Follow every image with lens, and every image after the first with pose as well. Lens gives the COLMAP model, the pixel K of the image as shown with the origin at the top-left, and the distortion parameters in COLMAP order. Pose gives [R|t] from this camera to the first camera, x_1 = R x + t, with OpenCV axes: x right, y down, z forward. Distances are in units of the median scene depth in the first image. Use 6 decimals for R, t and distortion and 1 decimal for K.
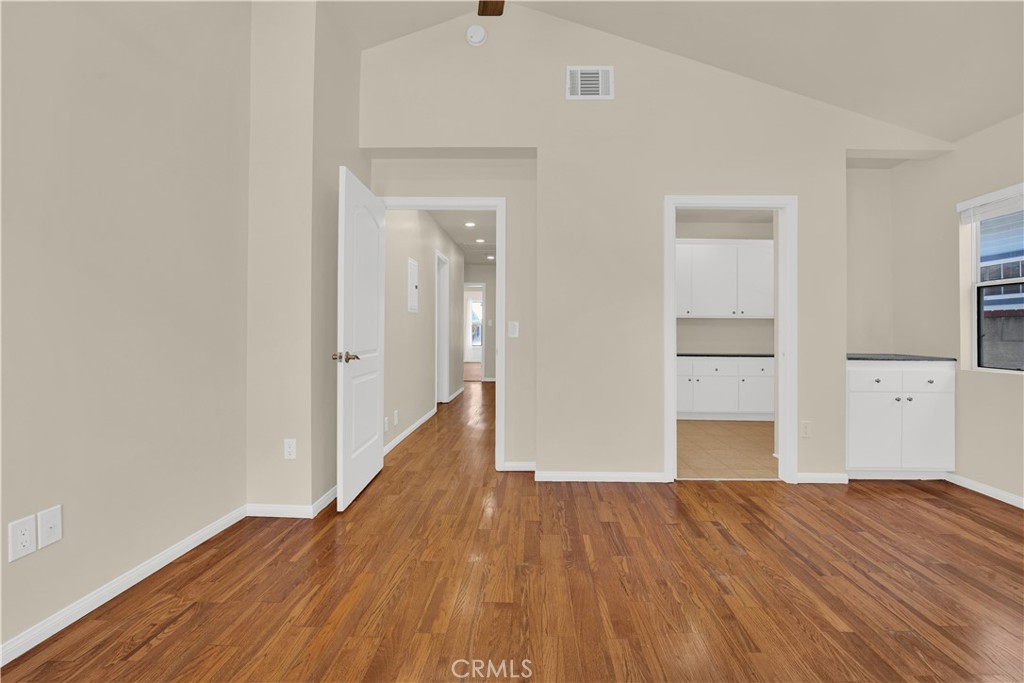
lens RADIAL K [[486.2, 0, 512.0], [0, 486.2, 341.5], [0, 0, 1]] dist [-0.012117, 0.000396]
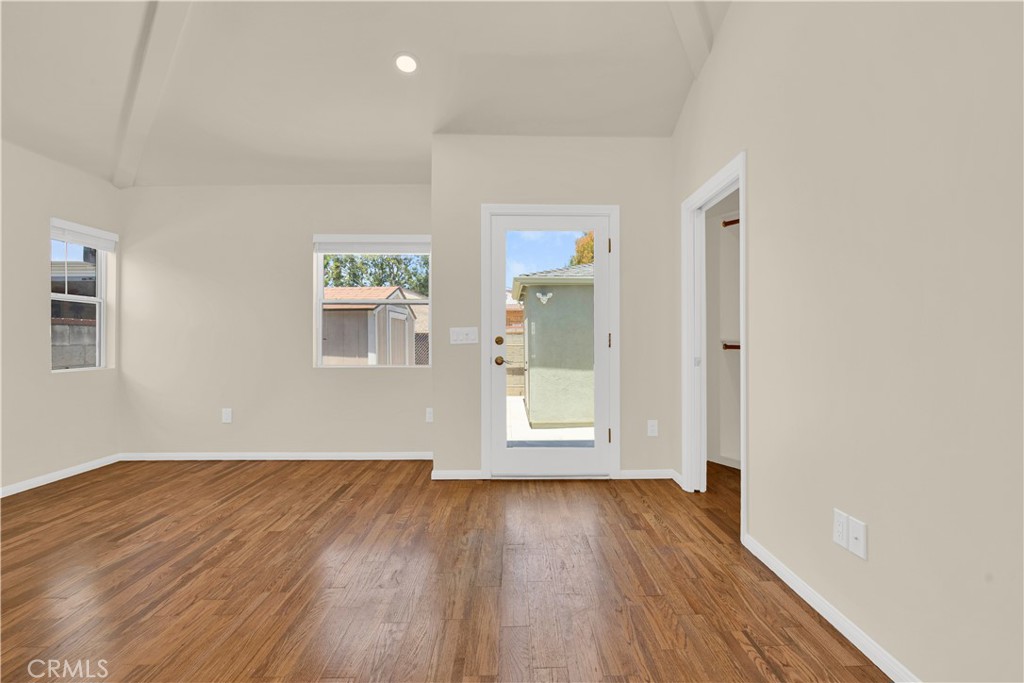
lens RADIAL K [[477.8, 0, 524.4], [0, 477.8, 343.4], [0, 0, 1]] dist [-0.014384, 0.000100]
pose [[-0.997209, -0.010557, -0.073910, -0.133229], [-0.012853, 0.999447, 0.030661, -0.033383], [0.073545, 0.031525, -0.996794, 1.394347]]
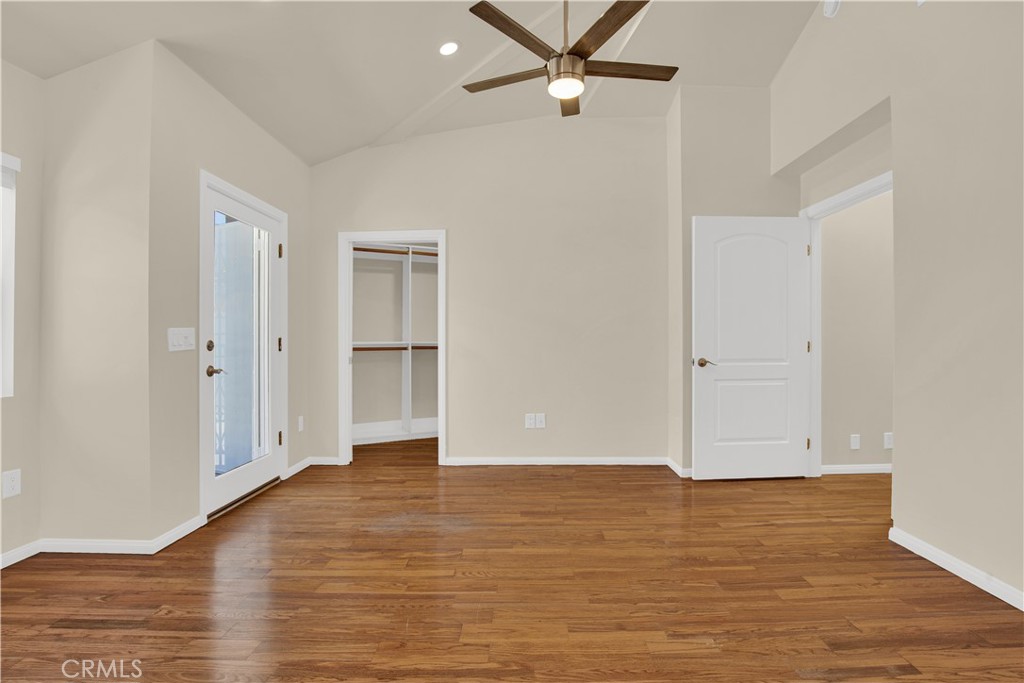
lens RADIAL K [[477.8, 0, 524.4], [0, 477.8, 343.4], [0, 0, 1]] dist [-0.014384, 0.000100]
pose [[0.031243, -0.006772, -0.999489, 1.118804], [-0.015188, 0.999858, -0.007249, -0.002100], [0.999396, 0.015406, 0.031136, 0.597887]]
